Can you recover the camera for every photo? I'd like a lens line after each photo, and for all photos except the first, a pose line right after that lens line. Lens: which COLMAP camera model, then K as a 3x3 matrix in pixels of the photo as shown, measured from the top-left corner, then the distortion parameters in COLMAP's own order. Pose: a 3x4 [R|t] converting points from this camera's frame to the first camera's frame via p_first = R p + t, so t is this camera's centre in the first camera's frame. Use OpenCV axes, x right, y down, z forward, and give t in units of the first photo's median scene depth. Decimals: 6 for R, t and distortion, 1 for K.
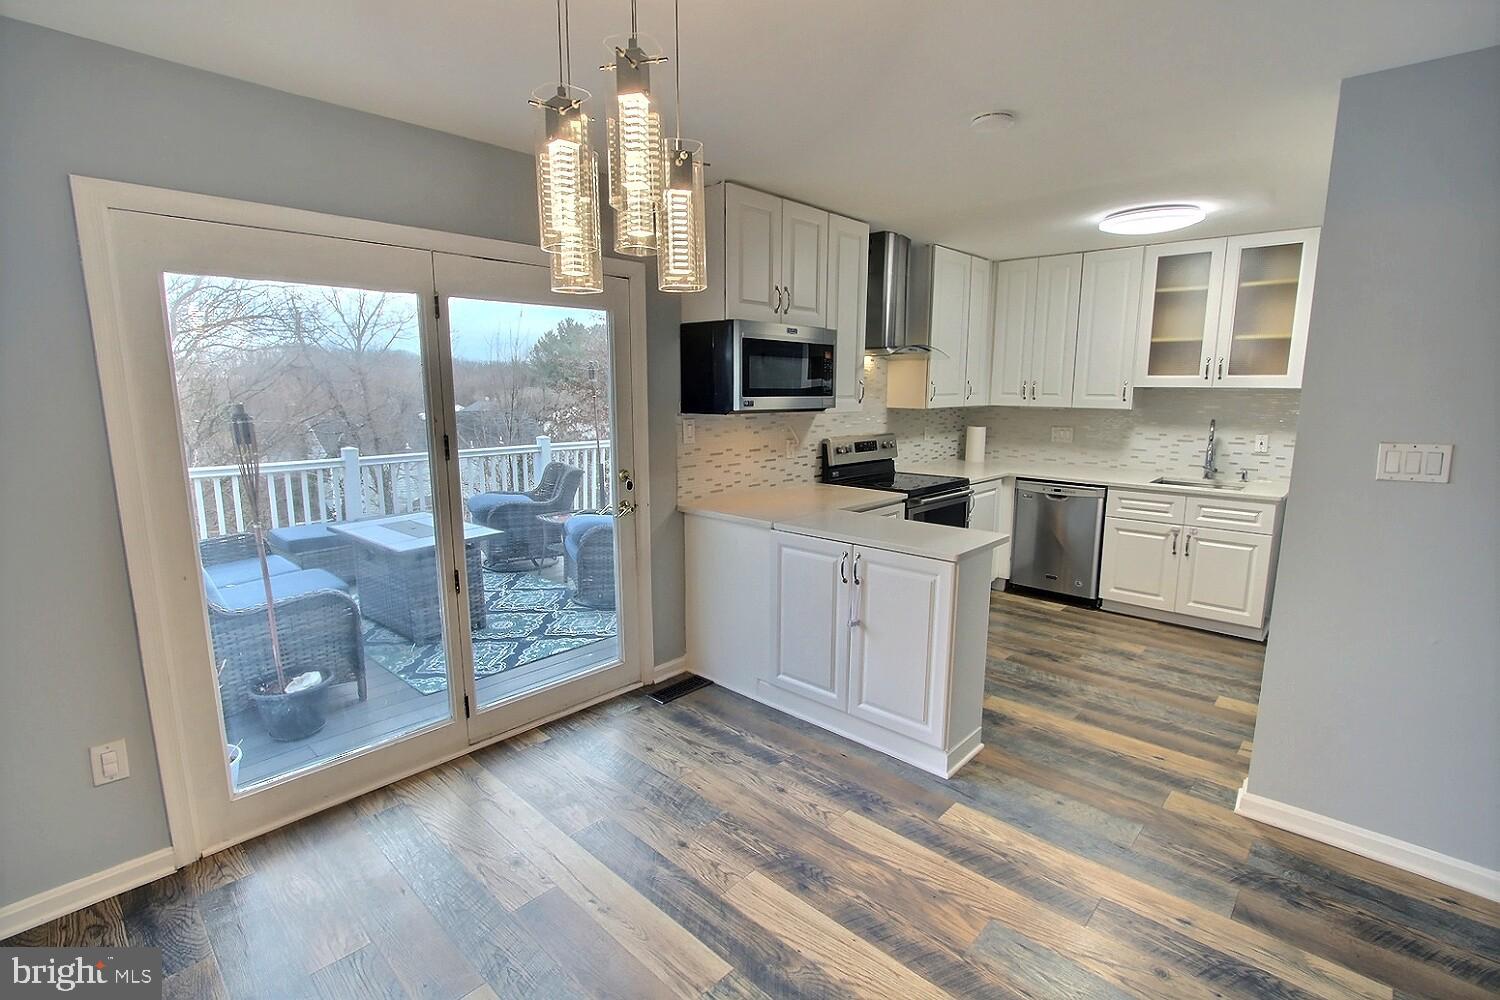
lens RADIAL K [[690.9, 0, 752.5], [0, 690.9, 494.3], [0, 0, 1]] dist [-0.013304, 0.000217]
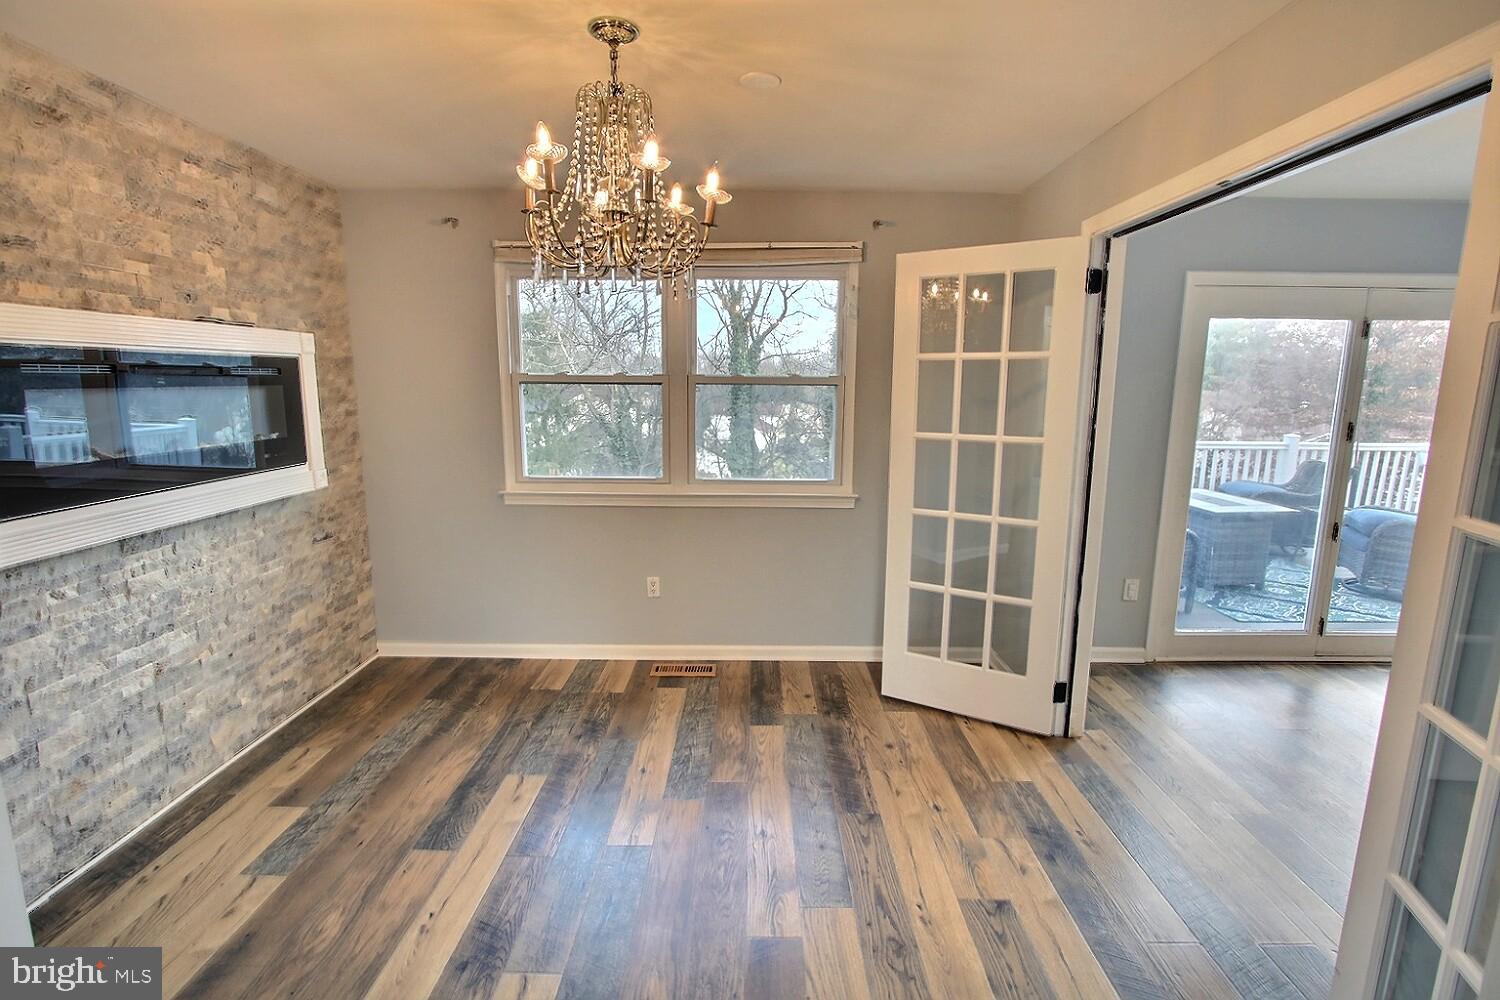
lens RADIAL K [[690.9, 0, 750.7], [0, 690.9, 503.5], [0, 0, 1]] dist [-0.013304, 0.000217]
pose [[0.678108, 0.132874, -0.722851, -0.259460], [-0.121457, 0.990259, 0.068089, 0.127045], [0.724857, 0.041624, 0.687641, -0.792866]]
